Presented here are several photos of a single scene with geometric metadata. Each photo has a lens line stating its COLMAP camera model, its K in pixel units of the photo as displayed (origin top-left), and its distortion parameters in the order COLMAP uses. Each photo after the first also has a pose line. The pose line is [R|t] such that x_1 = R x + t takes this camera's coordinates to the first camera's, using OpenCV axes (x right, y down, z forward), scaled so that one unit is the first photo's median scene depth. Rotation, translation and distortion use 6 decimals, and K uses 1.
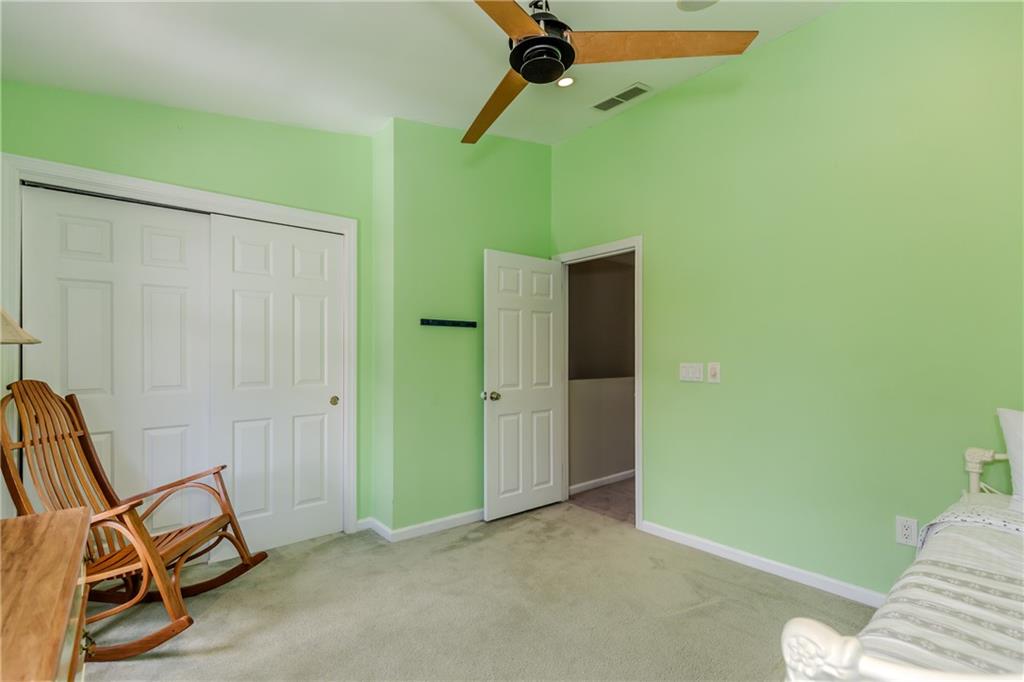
lens RADIAL K [[471.4, 0, 514.6], [0, 471.4, 347.4], [0, 0, 1]] dist [0.002584, 0.000285]
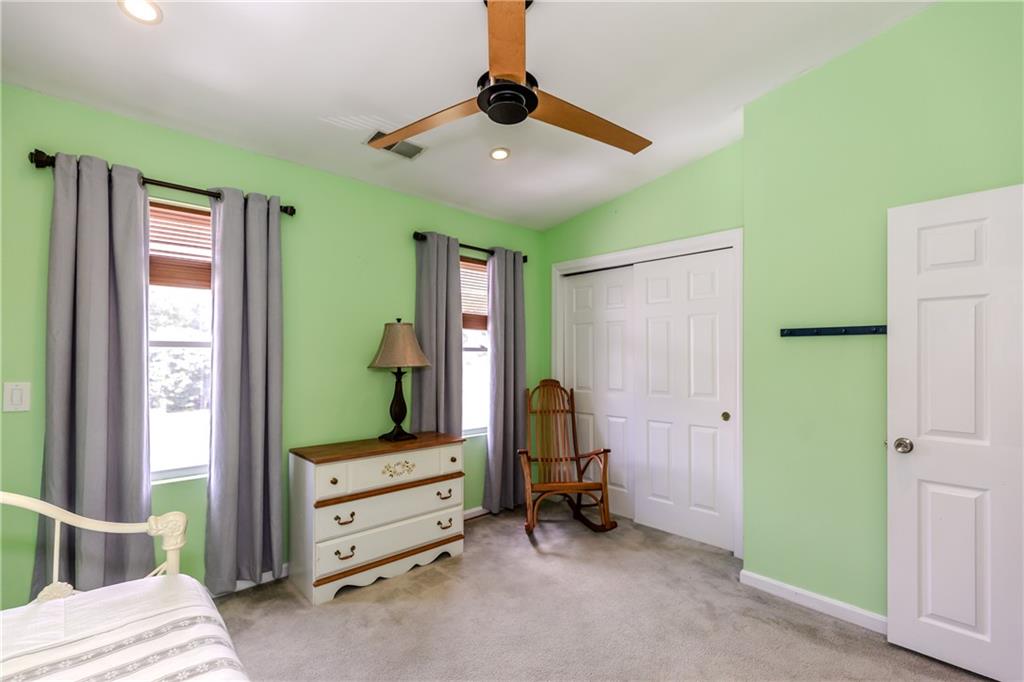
lens RADIAL K [[471.4, 0, 514.6], [0, 471.4, 347.4], [0, 0, 1]] dist [0.002584, 0.000285]
pose [[0.042246, -0.023090, -0.998840, 0.605538], [0.004706, 0.999726, -0.022912, -0.011818], [0.999096, -0.003733, 0.042343, 0.518067]]
